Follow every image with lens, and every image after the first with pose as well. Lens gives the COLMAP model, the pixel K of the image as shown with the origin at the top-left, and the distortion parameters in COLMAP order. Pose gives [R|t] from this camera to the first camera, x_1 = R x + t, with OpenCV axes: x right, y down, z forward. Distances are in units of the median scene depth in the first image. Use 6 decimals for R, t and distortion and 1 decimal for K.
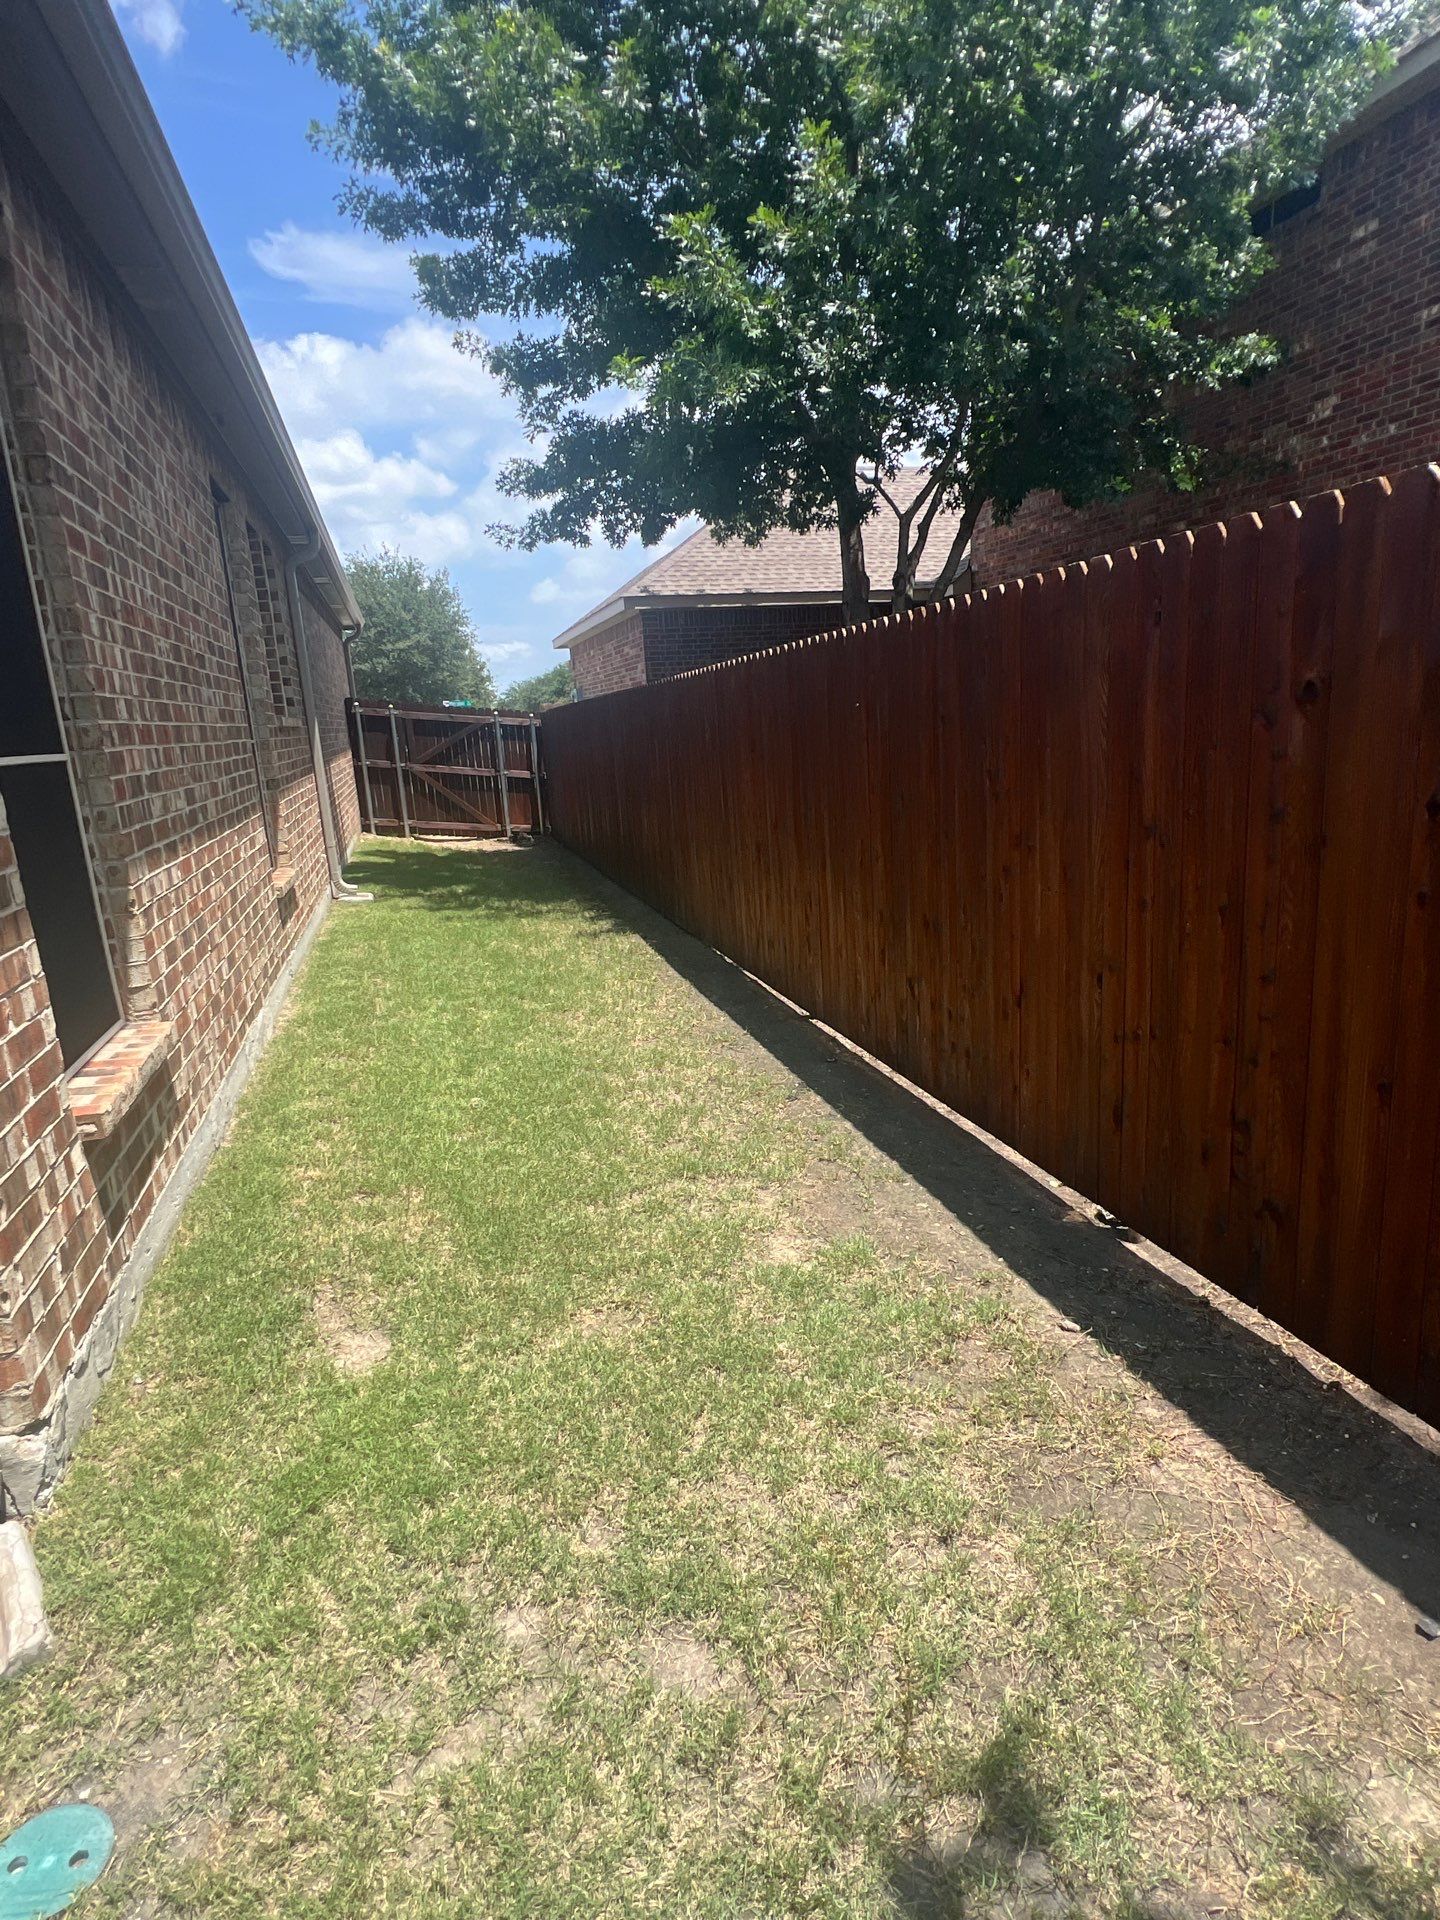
lens RADIAL K [[1022.8, 0, 712.0], [0, 1022.8, 968.1], [0, 0, 1]] dist [0.004064, 0.000032]
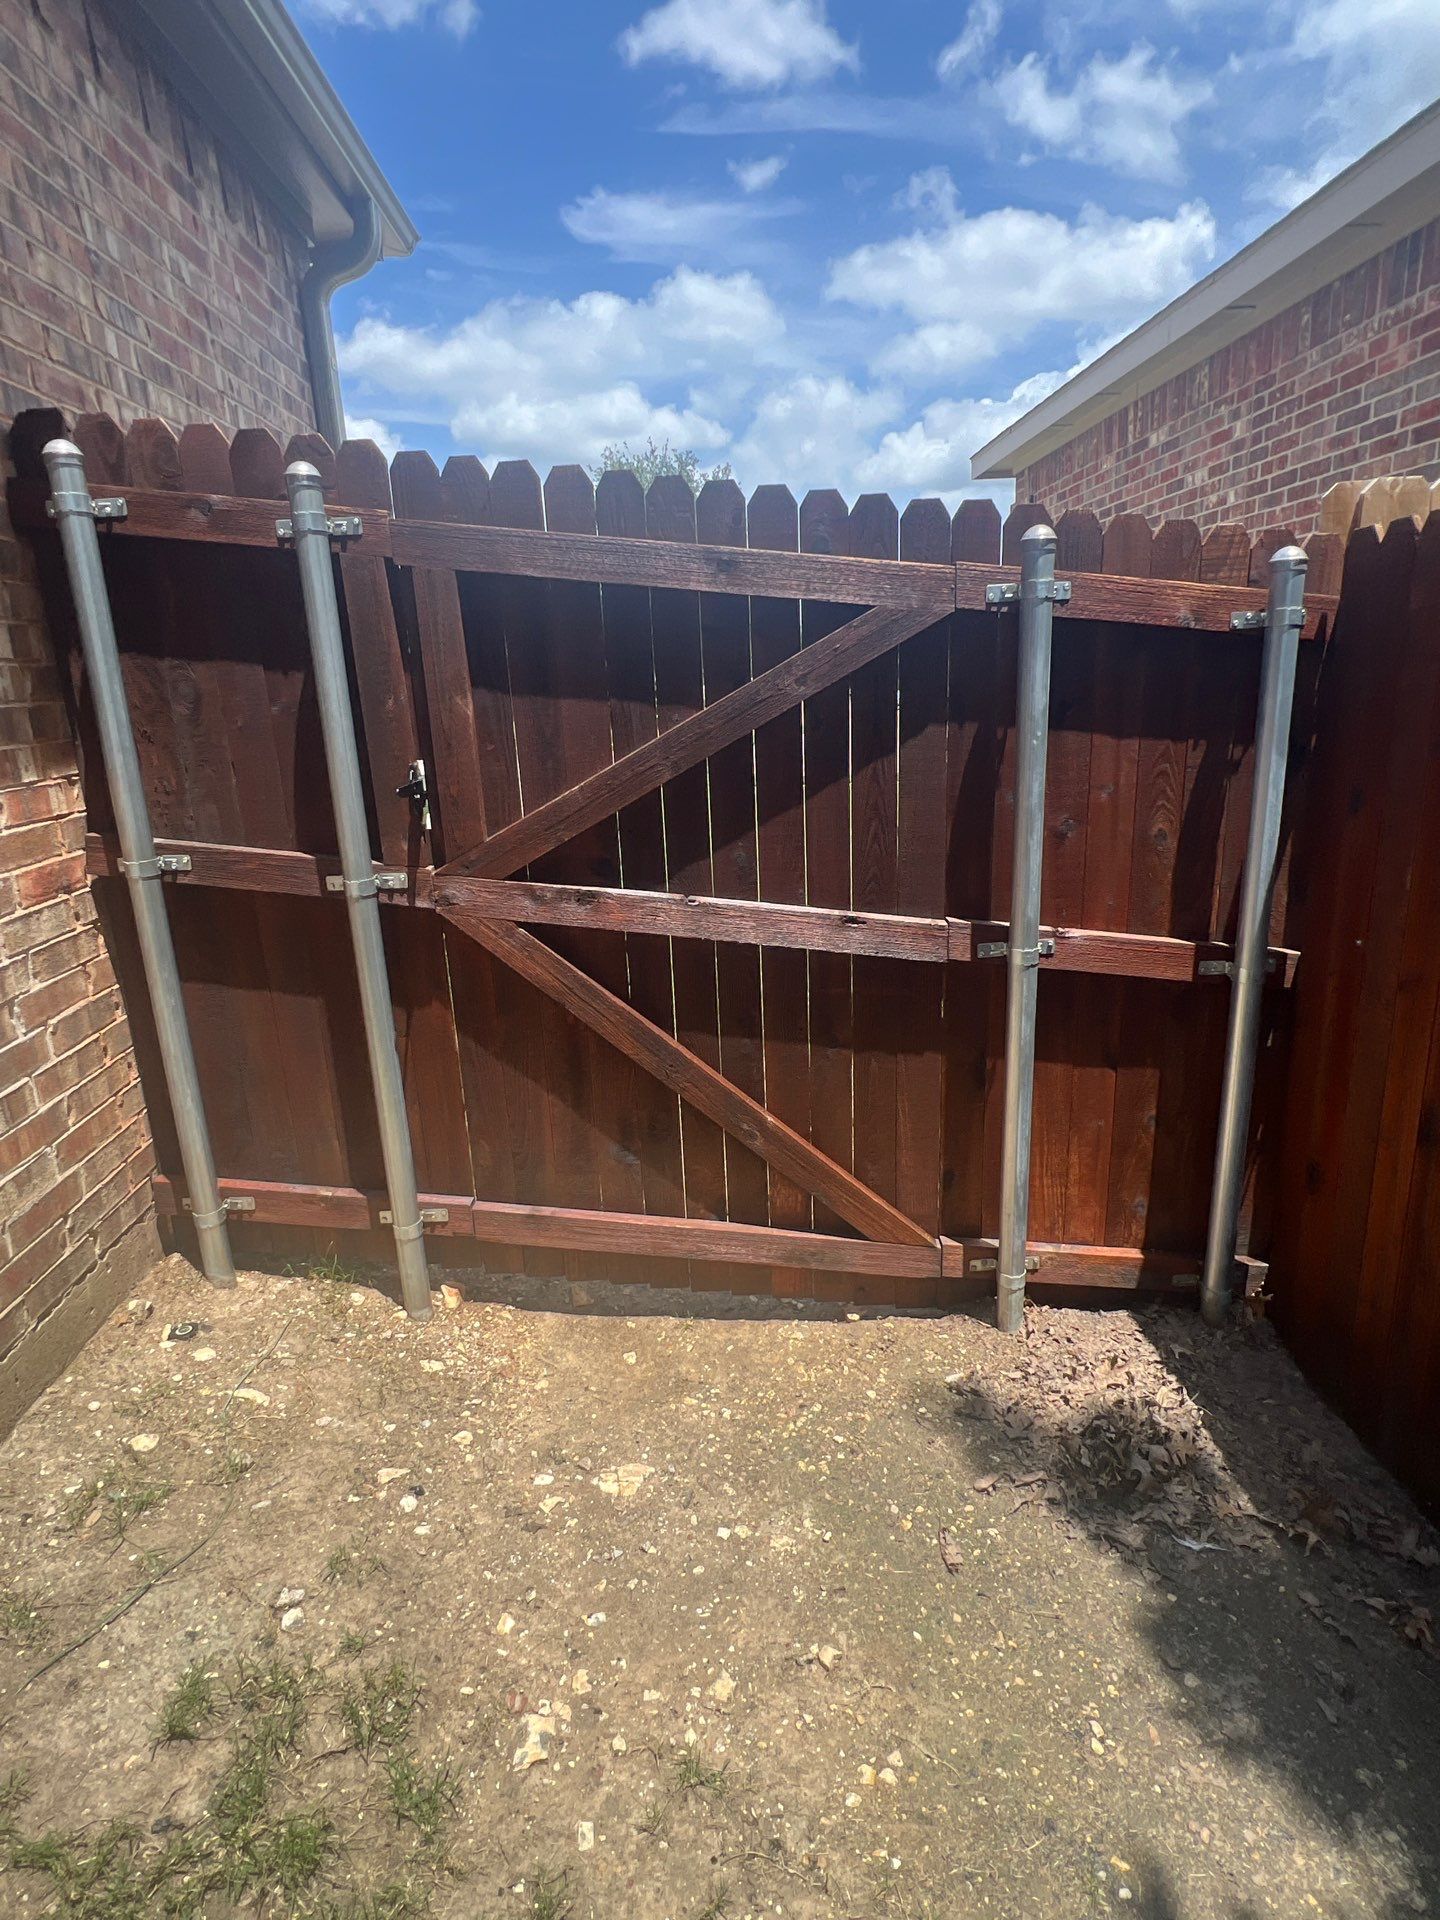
lens RADIAL K [[1022.8, 0, 724.8], [0, 1022.8, 959.4], [0, 0, 1]] dist [0.004064, 0.000032]
pose [[0.972455, 0.081829, -0.218255, -0.217984], [-0.076511, 0.996532, 0.032722, -0.193571], [0.220176, -0.015122, 0.975343, 0.855524]]
